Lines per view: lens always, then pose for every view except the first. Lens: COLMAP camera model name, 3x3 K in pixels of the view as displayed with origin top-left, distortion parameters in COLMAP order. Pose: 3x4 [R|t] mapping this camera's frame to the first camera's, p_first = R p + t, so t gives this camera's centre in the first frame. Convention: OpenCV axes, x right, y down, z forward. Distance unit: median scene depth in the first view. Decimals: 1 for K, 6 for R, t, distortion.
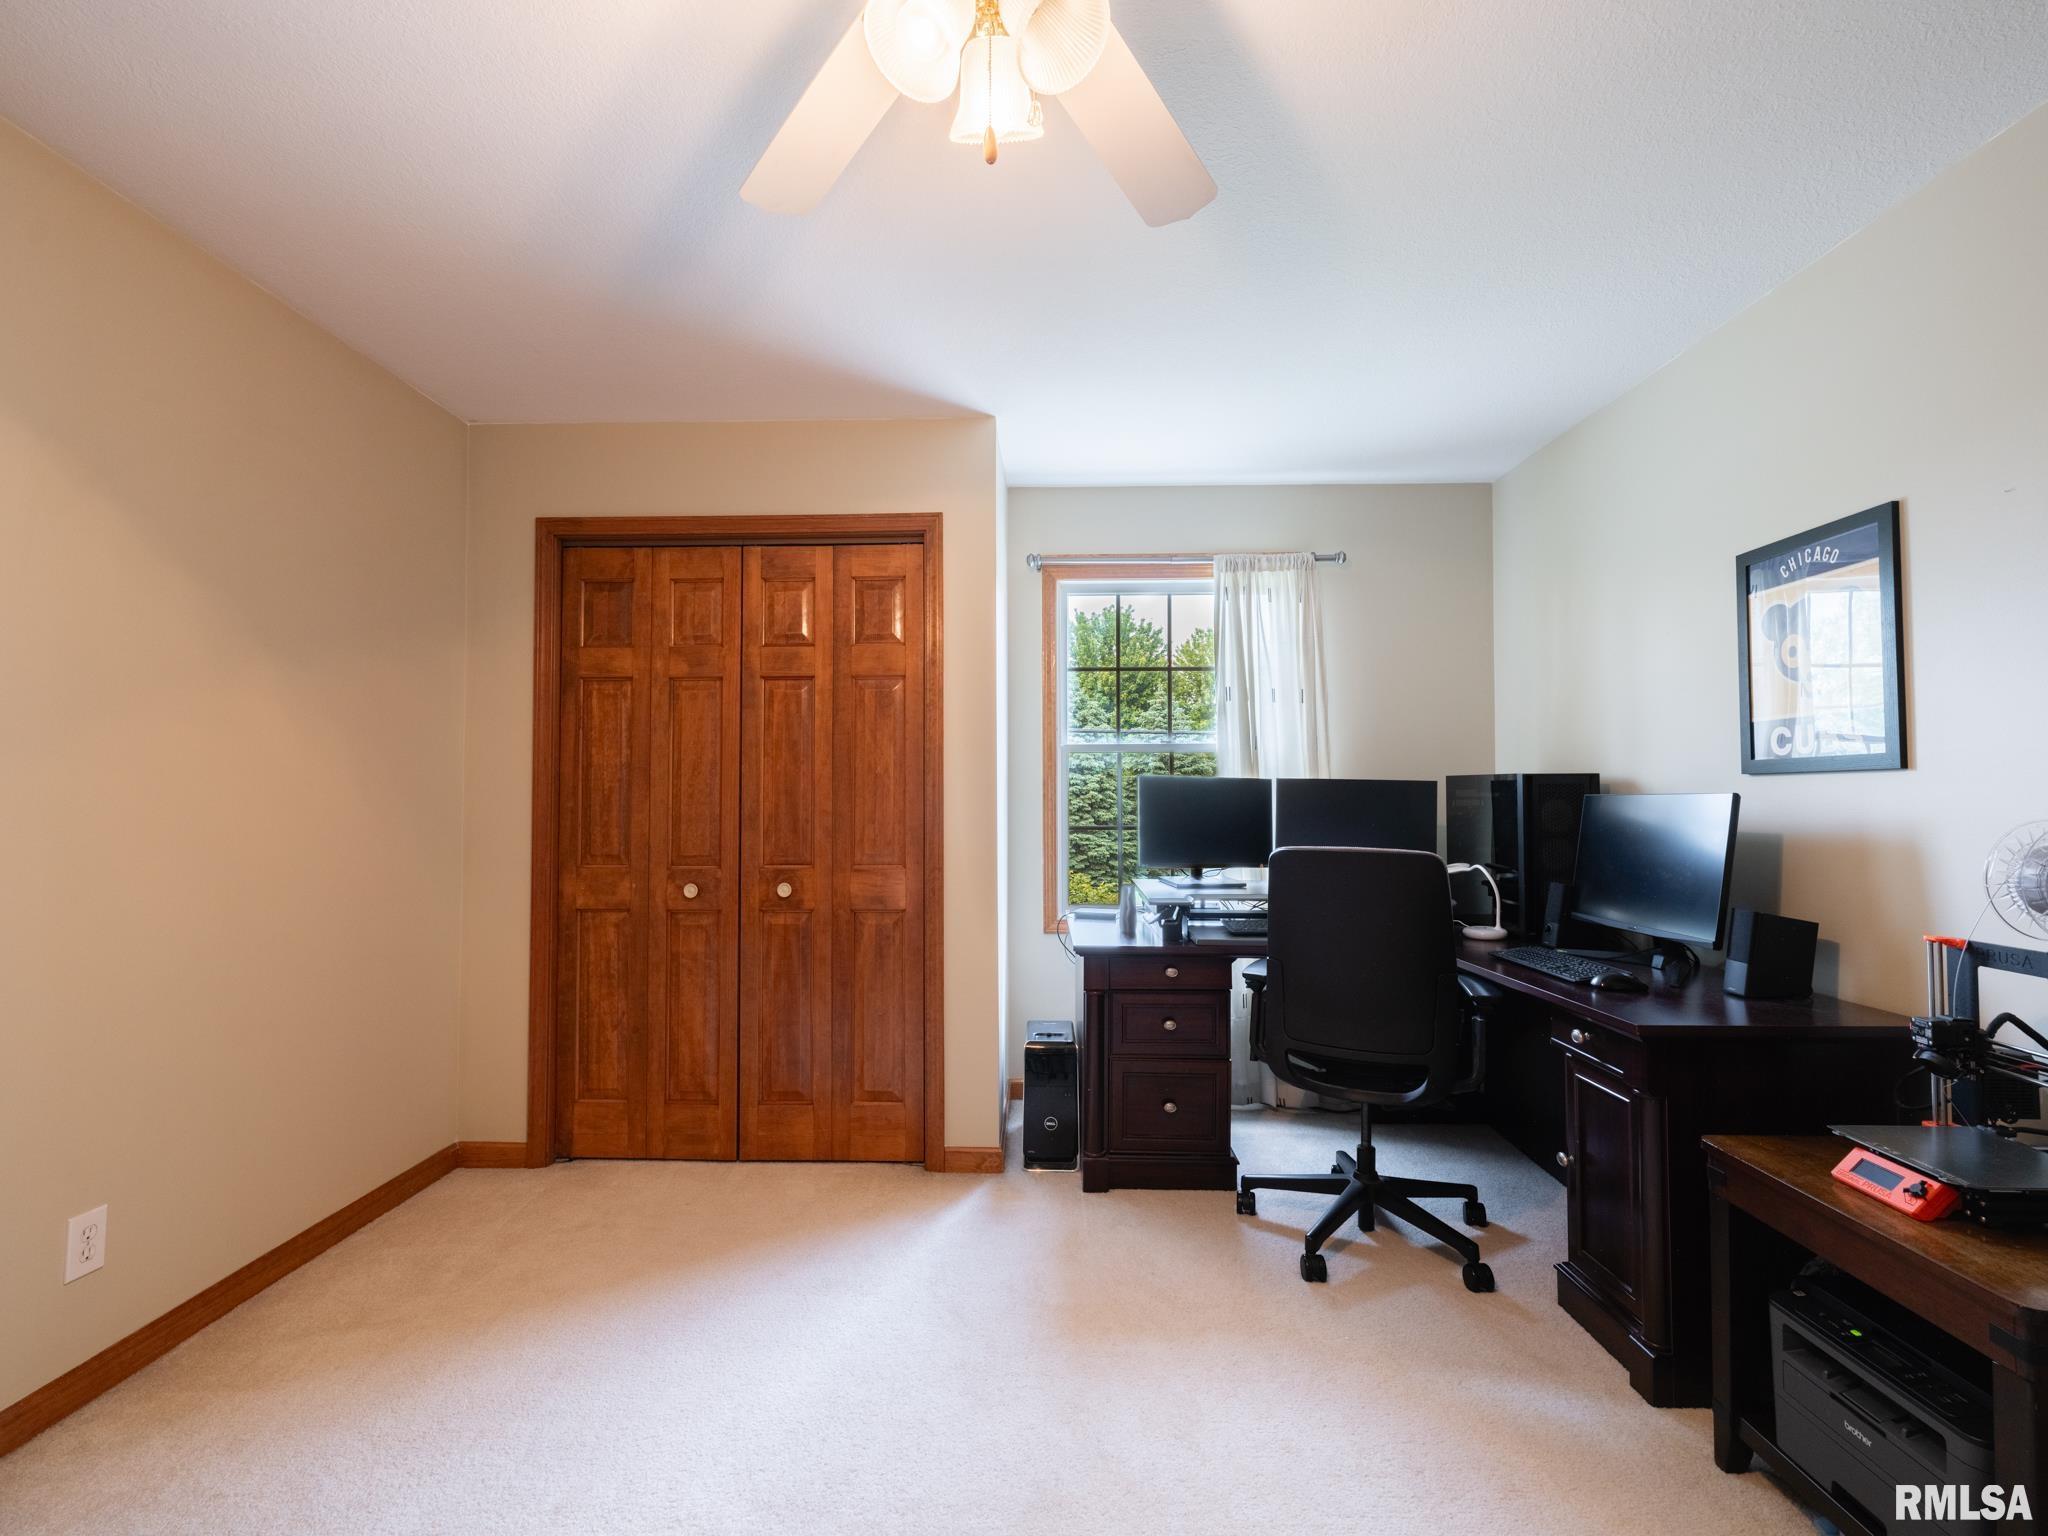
lens RADIAL K [[964.3, 0, 1024.0], [0, 964.3, 768.0], [0, 0, 1]] dist [-0.003421, -0.000325]
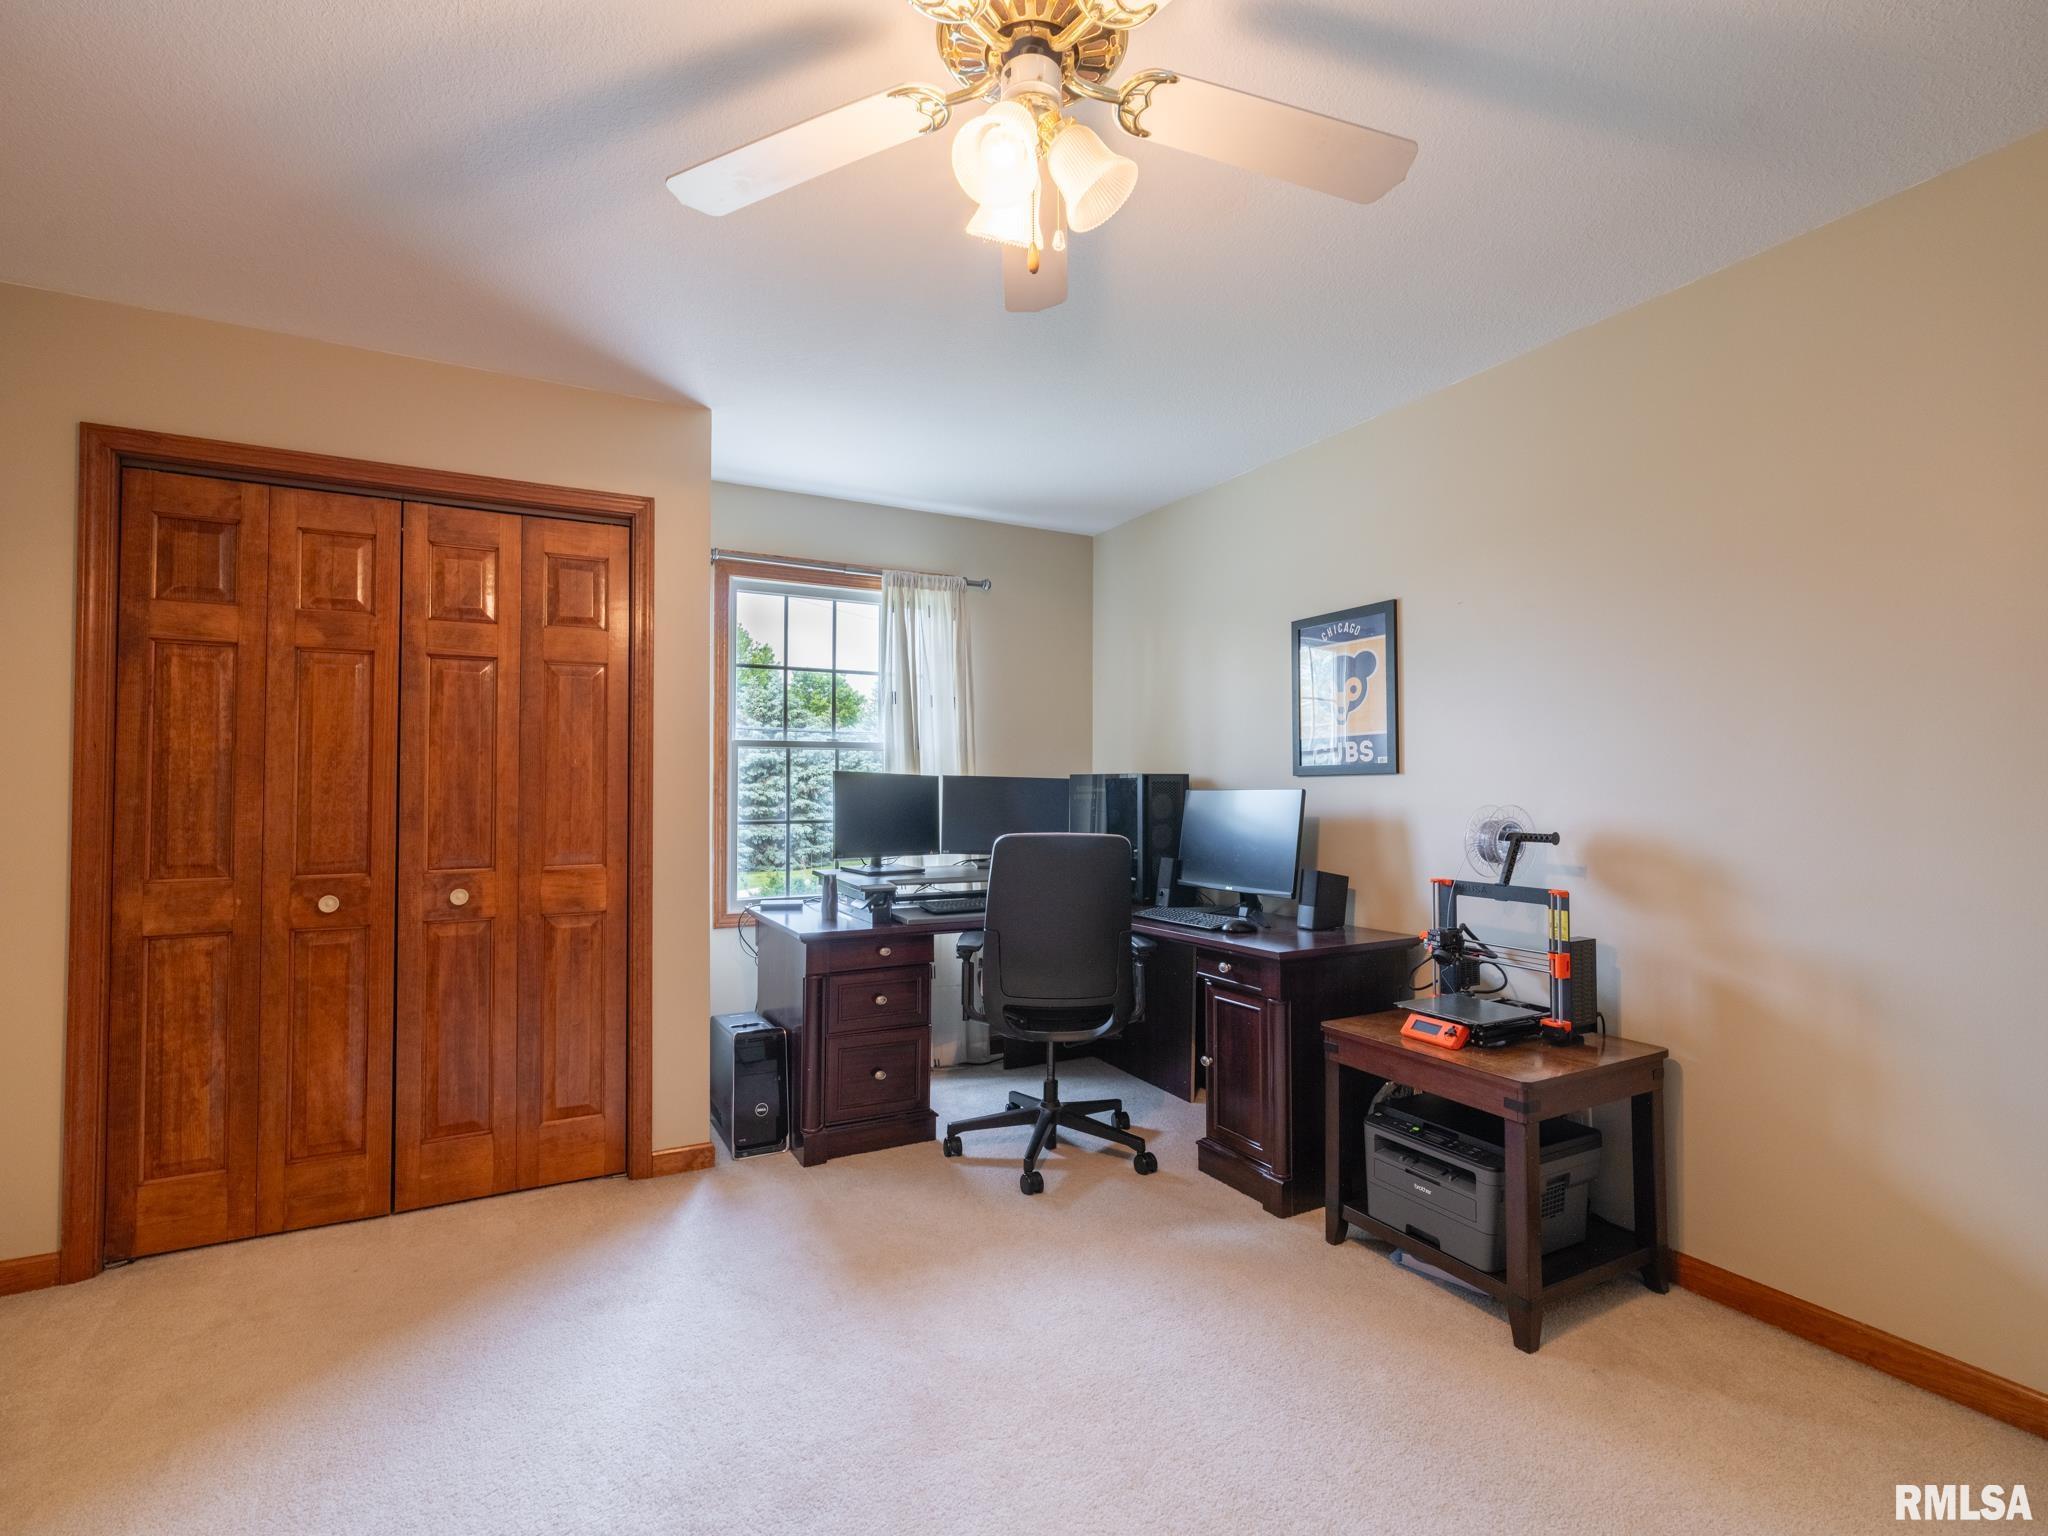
lens RADIAL K [[961.7, 0, 1024.0], [0, 961.7, 768.0], [0, 0, 1]] dist [-0.001341, 0.000651]
pose [[0.865729, 0.012307, 0.500361, -0.241347], [-0.014974, 0.999887, 0.001315, -0.000882], [-0.500289, -0.008631, 0.865816, -0.023735]]
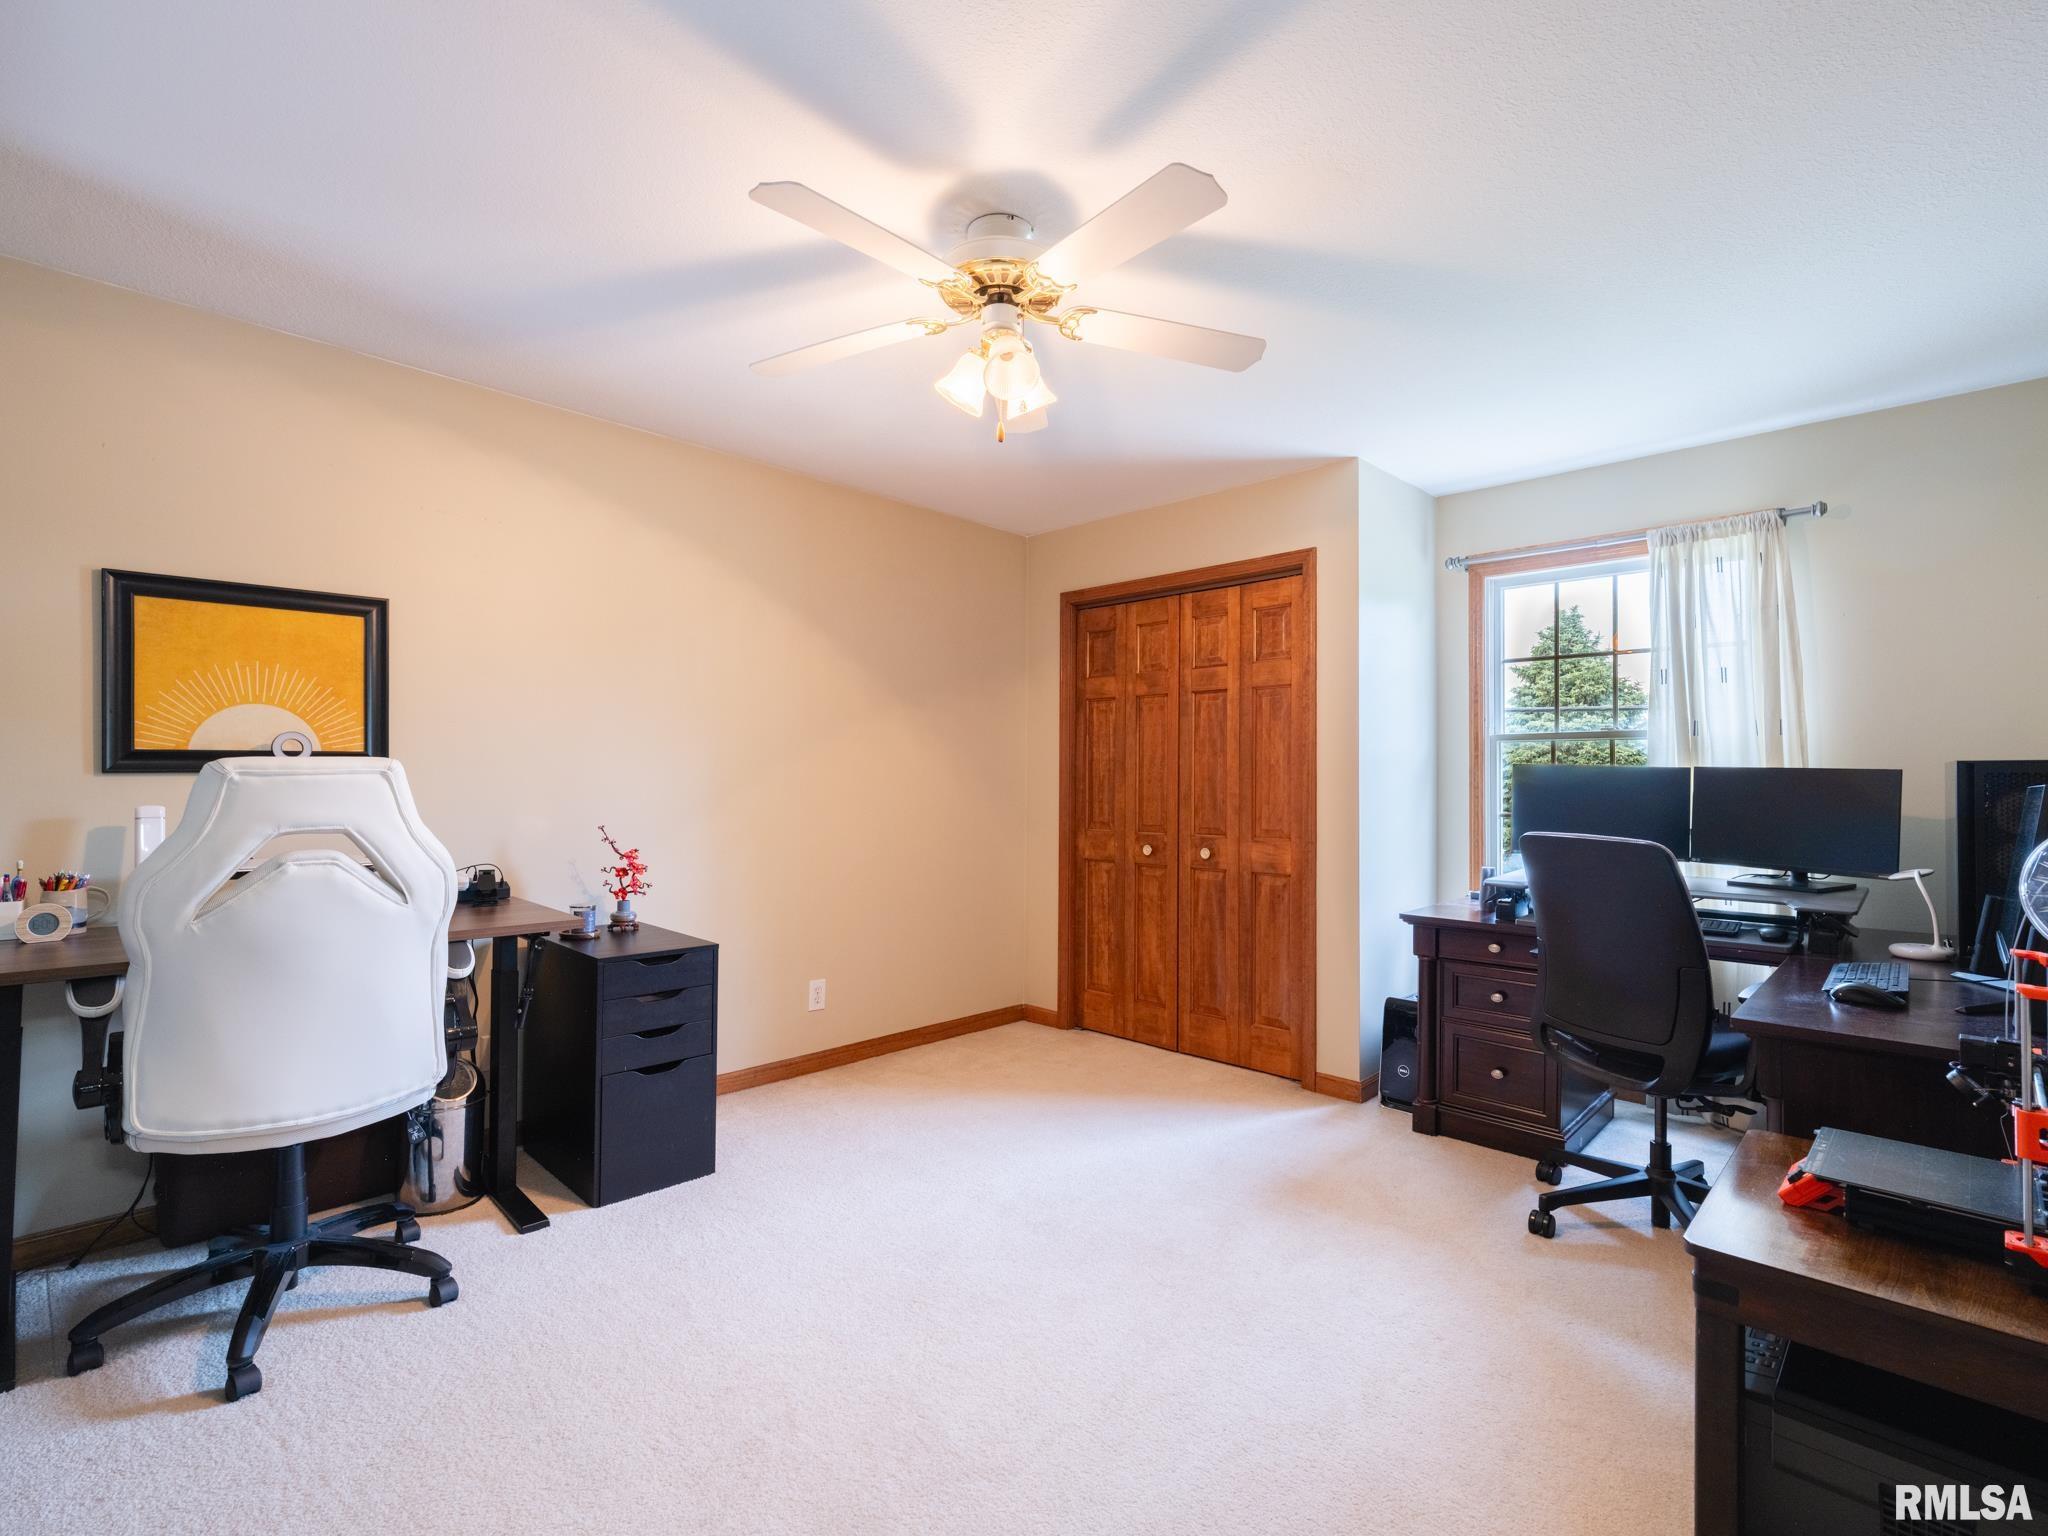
lens RADIAL K [[964.3, 0, 1024.0], [0, 964.3, 768.0], [0, 0, 1]] dist [-0.003421, -0.000325]
pose [[0.734063, -0.002877, -0.679075, 0.461165], [0.012282, 0.999884, 0.009041, -0.004870], [0.678970, -0.014977, 0.734013, -0.131303]]
